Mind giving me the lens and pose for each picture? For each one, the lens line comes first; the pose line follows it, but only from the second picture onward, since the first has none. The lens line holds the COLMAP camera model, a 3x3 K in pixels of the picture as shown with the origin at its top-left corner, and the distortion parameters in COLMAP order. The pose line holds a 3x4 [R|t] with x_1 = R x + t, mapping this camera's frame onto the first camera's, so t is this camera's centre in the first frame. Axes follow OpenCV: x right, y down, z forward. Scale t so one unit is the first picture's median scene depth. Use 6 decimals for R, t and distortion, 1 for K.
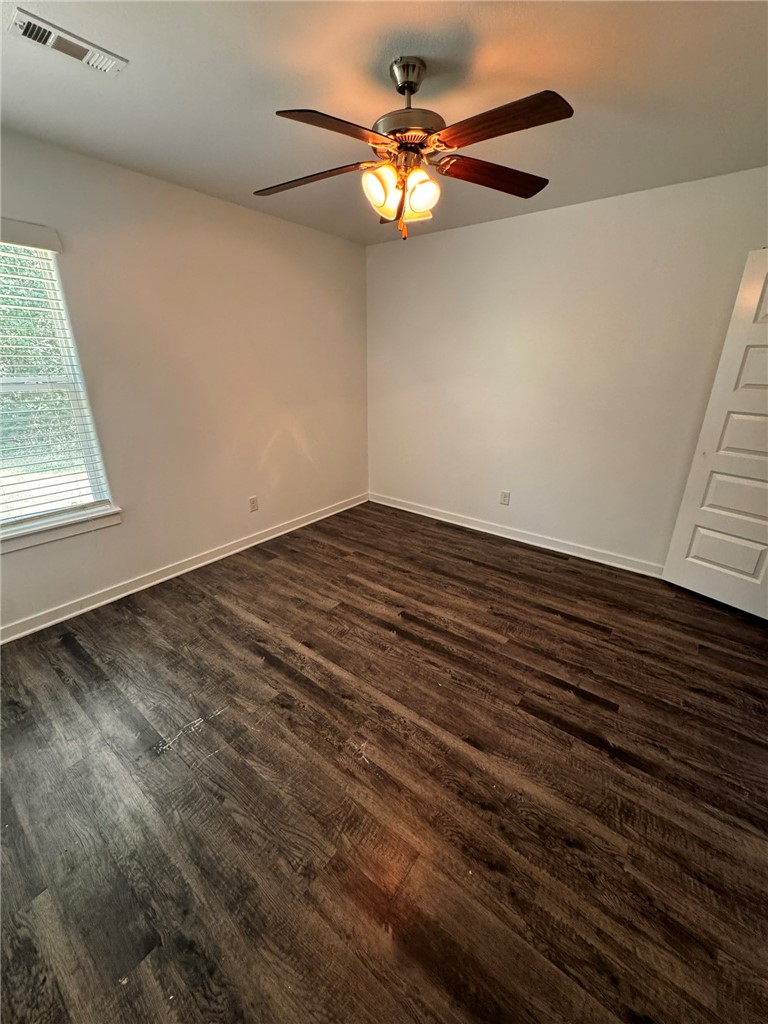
lens RADIAL K [[408.5, 0, 384.0], [0, 408.5, 512.0], [0, 0, 1]] dist [-0.000870, -0.000496]
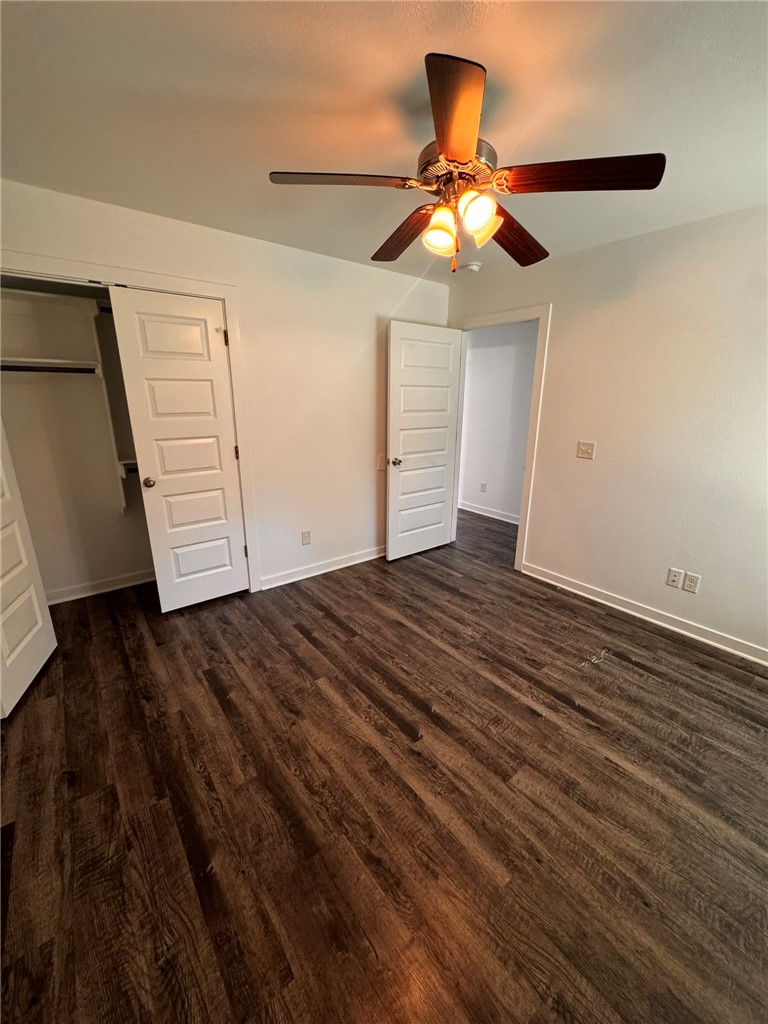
lens RADIAL K [[408.5, 0, 384.0], [0, 408.5, 512.0], [0, 0, 1]] dist [-0.000870, -0.000496]
pose [[-0.970317, -0.080093, 0.228189, -0.037233], [0.070432, 0.809069, 0.583477, -0.565385], [-0.231353, 0.582230, -0.779413, 1.511205]]
